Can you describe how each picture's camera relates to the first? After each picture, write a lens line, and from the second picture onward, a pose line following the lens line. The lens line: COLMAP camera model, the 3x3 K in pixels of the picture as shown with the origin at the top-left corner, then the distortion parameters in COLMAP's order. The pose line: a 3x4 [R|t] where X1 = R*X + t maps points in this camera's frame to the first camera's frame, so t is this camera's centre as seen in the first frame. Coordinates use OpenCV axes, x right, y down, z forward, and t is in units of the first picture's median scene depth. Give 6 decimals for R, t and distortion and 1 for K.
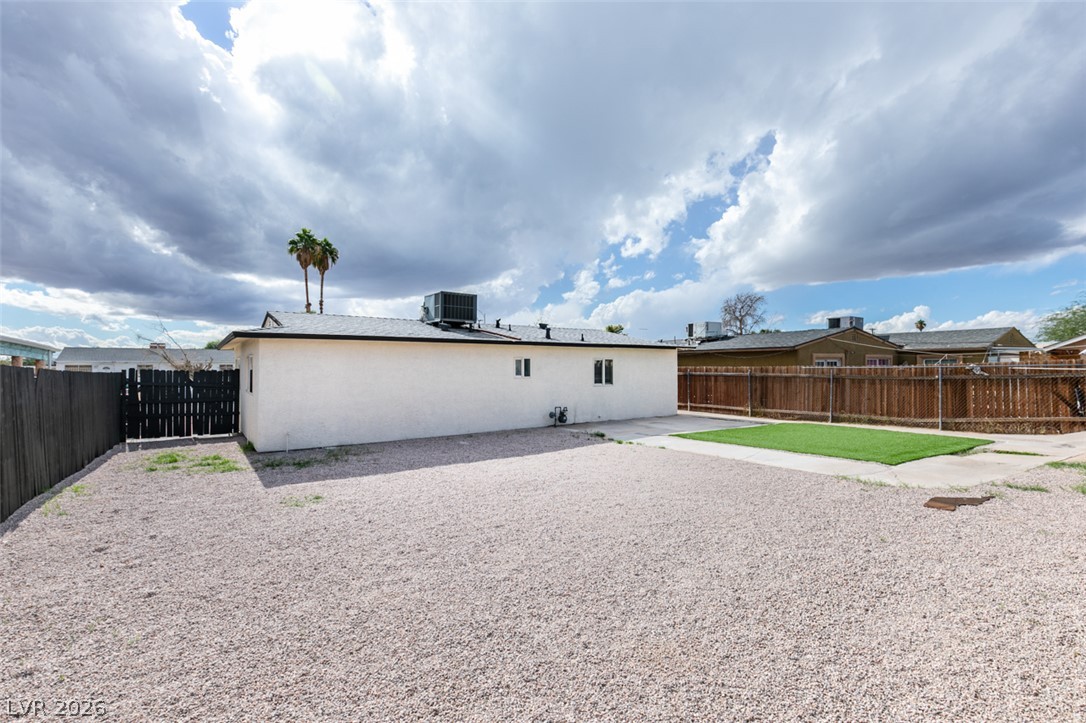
lens RADIAL K [[487.8, 0, 537.5], [0, 487.8, 362.8], [0, 0, 1]] dist [-0.002604, -0.000127]
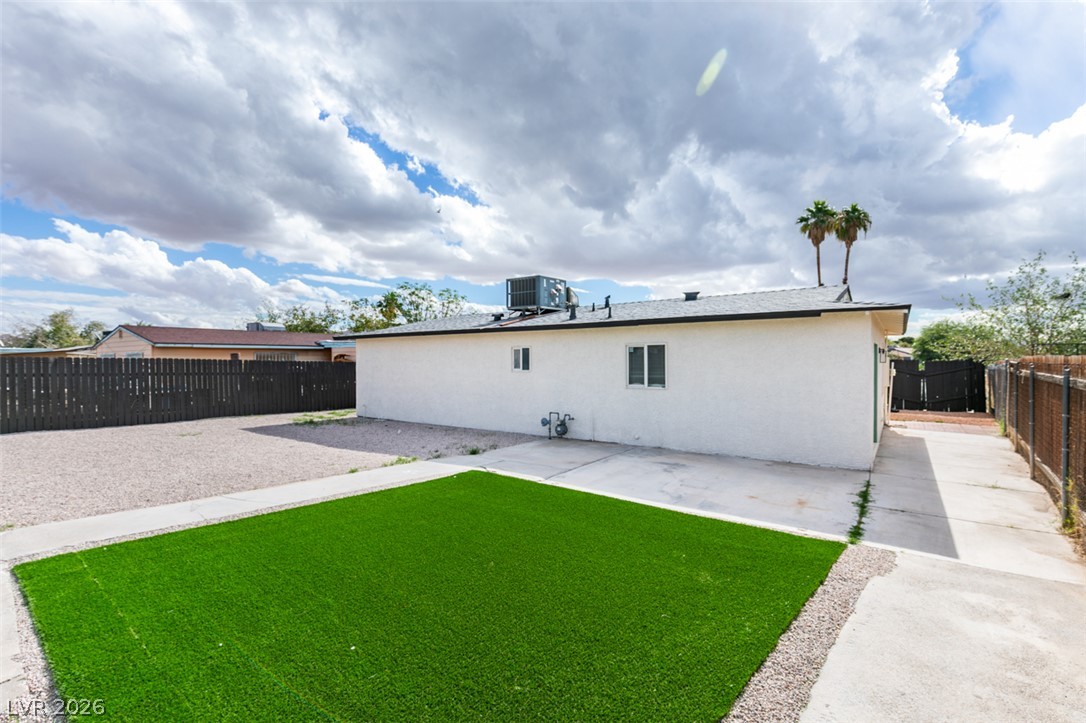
lens RADIAL K [[487.8, 0, 537.7], [0, 487.8, 363.2], [0, 0, 1]] dist [-0.002604, -0.000127]
pose [[0.368559, 0.010053, -0.929550, 0.669052], [0.017741, 0.999683, 0.017845, 0.002531], [0.929435, -0.023068, 0.368264, 0.661282]]
